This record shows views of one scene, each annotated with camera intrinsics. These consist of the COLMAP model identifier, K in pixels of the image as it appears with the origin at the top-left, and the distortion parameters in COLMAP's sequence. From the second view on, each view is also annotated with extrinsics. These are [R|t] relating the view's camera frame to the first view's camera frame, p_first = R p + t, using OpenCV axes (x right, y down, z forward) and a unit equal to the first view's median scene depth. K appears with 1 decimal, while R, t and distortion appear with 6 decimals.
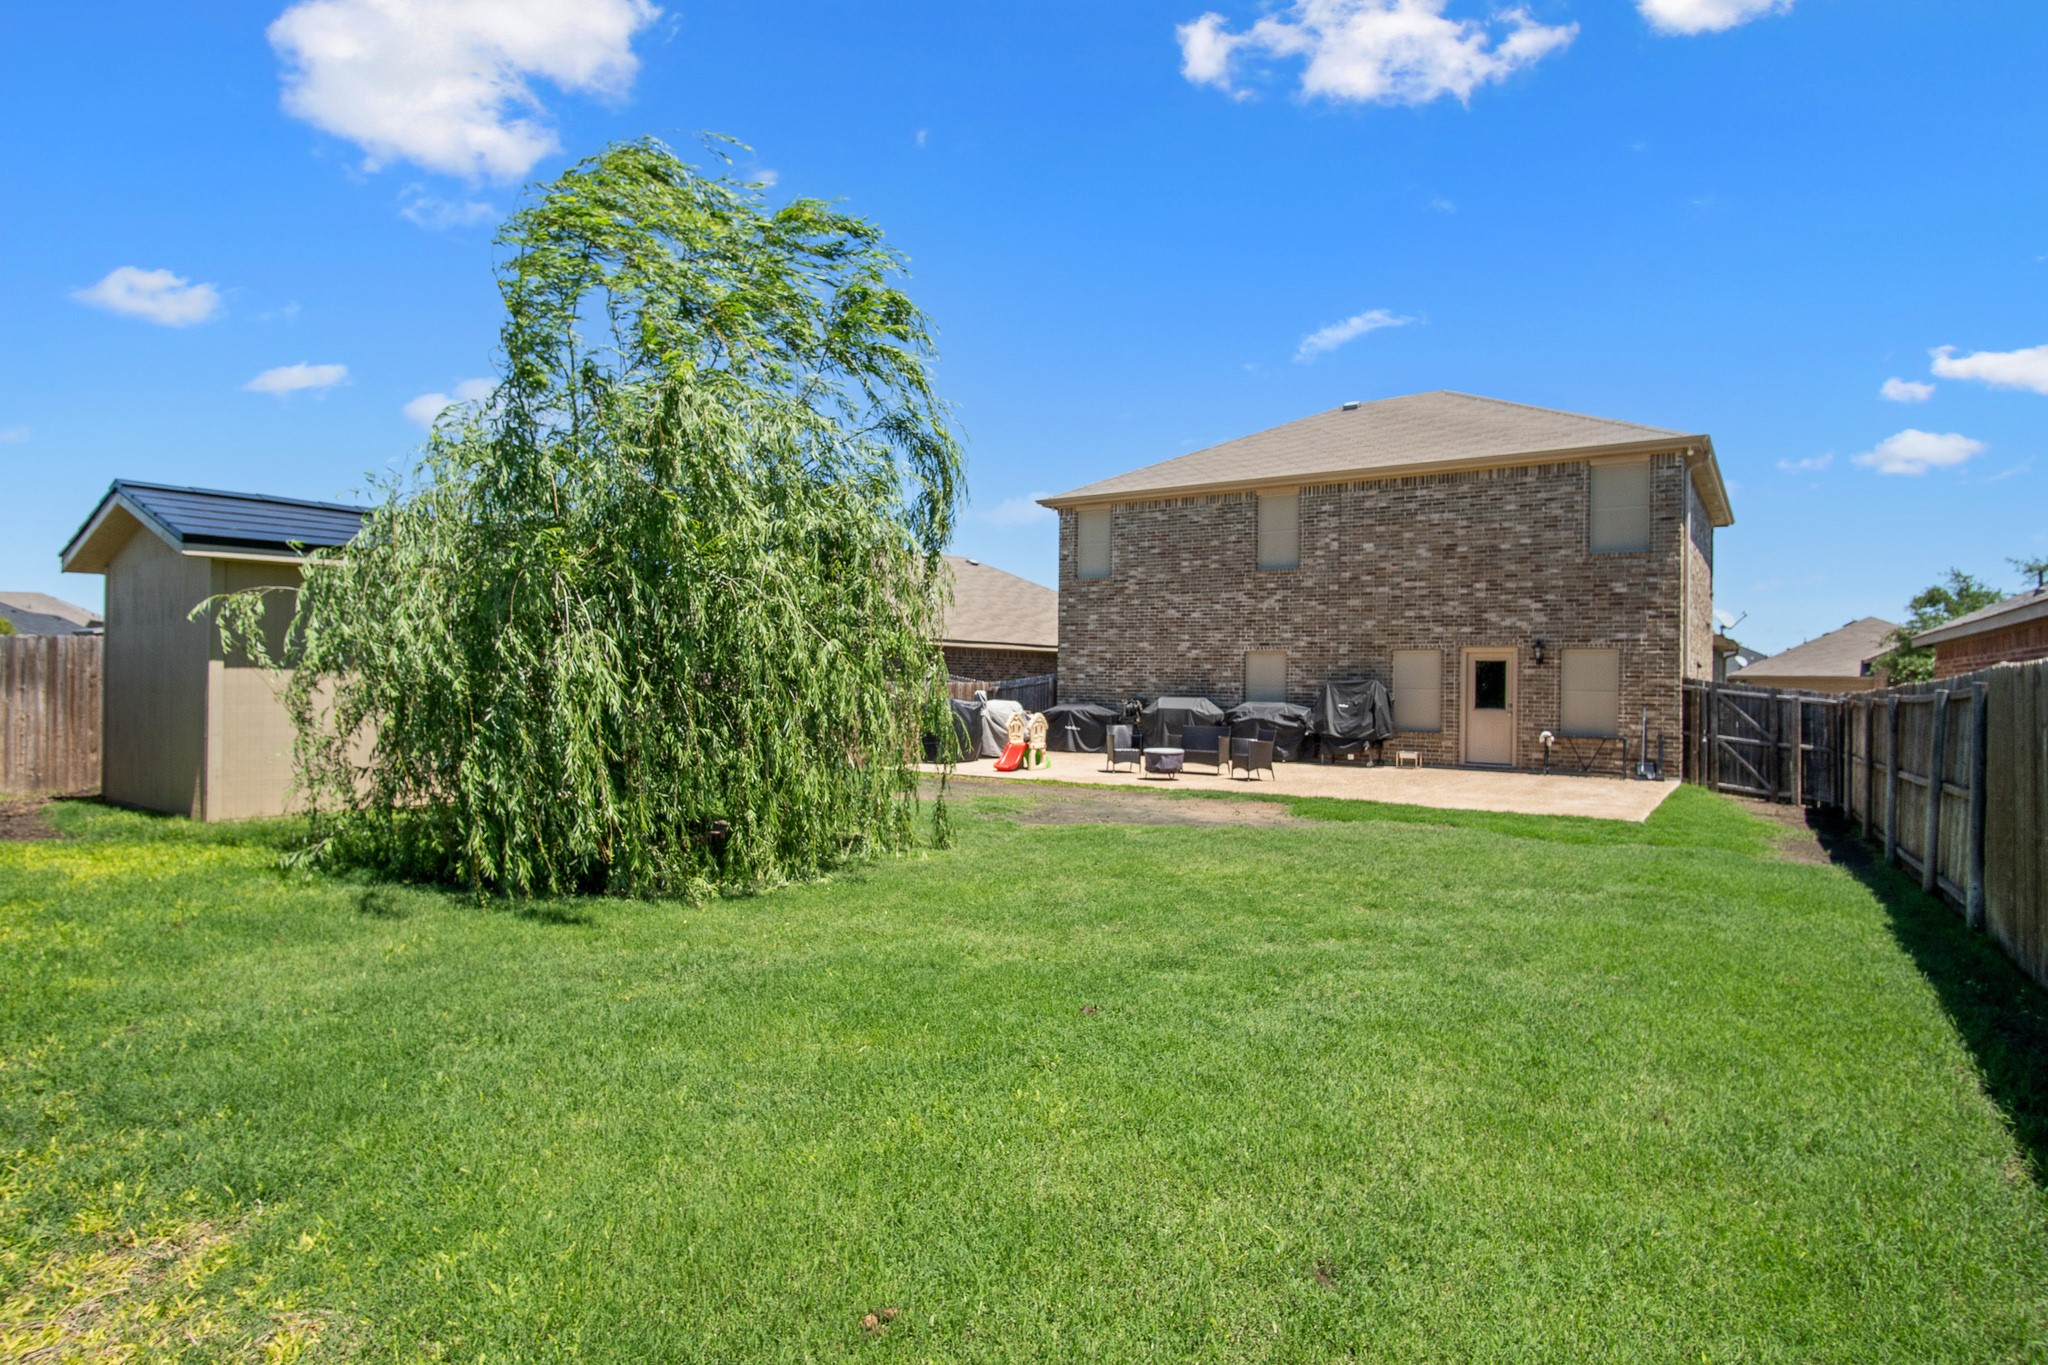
lens RADIAL K [[1104.6, 0, 1024.7], [0, 1104.6, 678.5], [0, 0, 1]] dist [-0.007253, 0.001588]
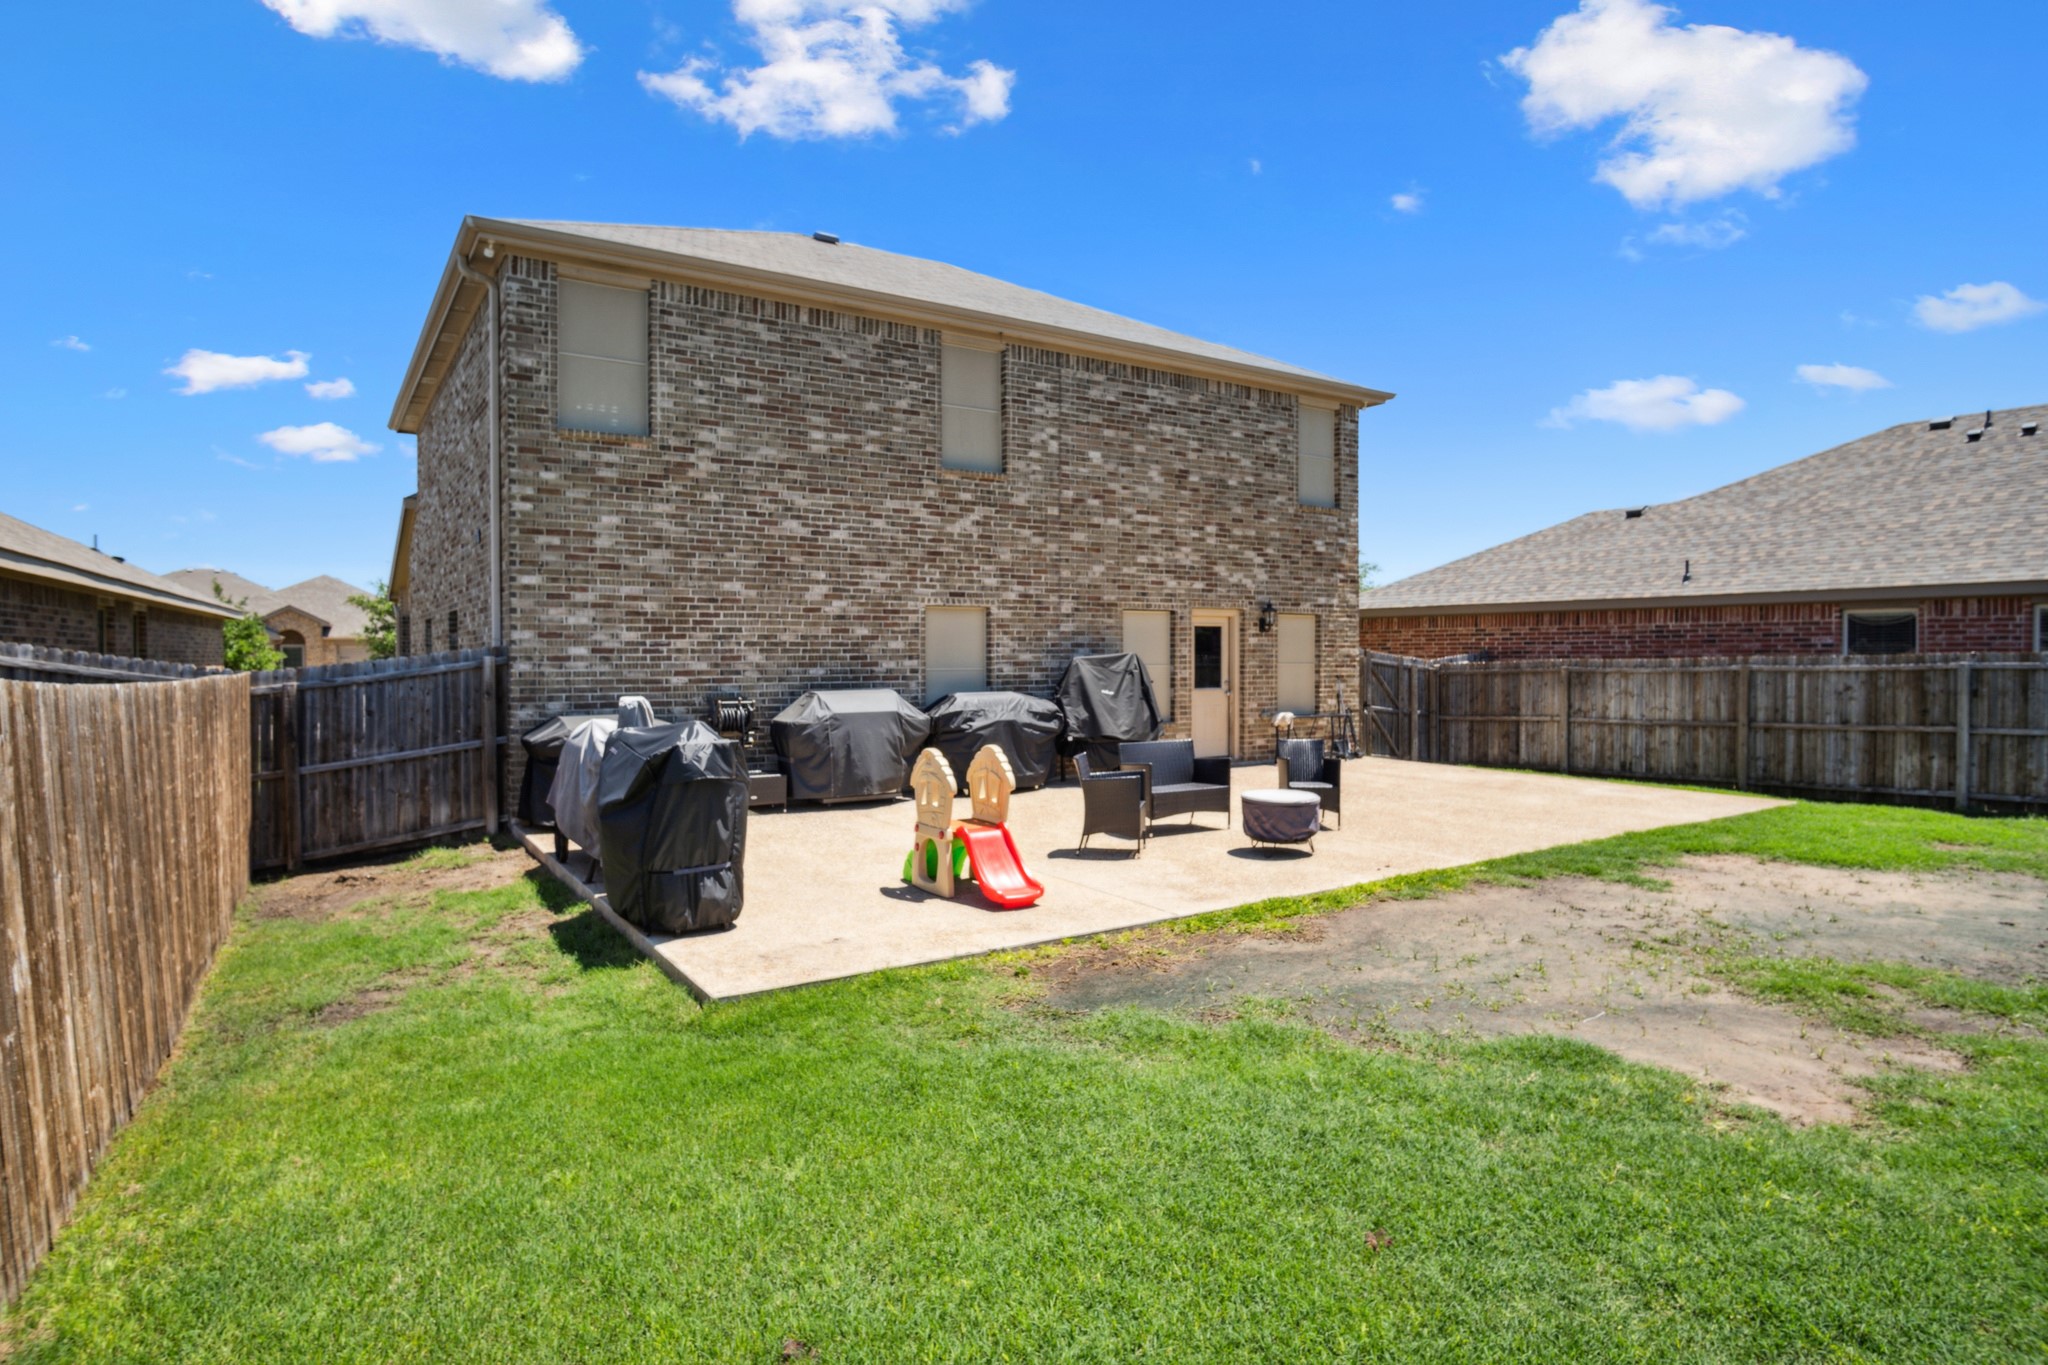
lens RADIAL K [[1104.6, 0, 1024.4], [0, 1104.6, 676.2], [0, 0, 1]] dist [-0.007253, 0.001588]
pose [[0.383483, -0.032618, 0.922972, -0.331350], [0.004585, 0.999431, 0.033415, -0.007081], [-0.923537, -0.008582, 0.383414, 0.767237]]
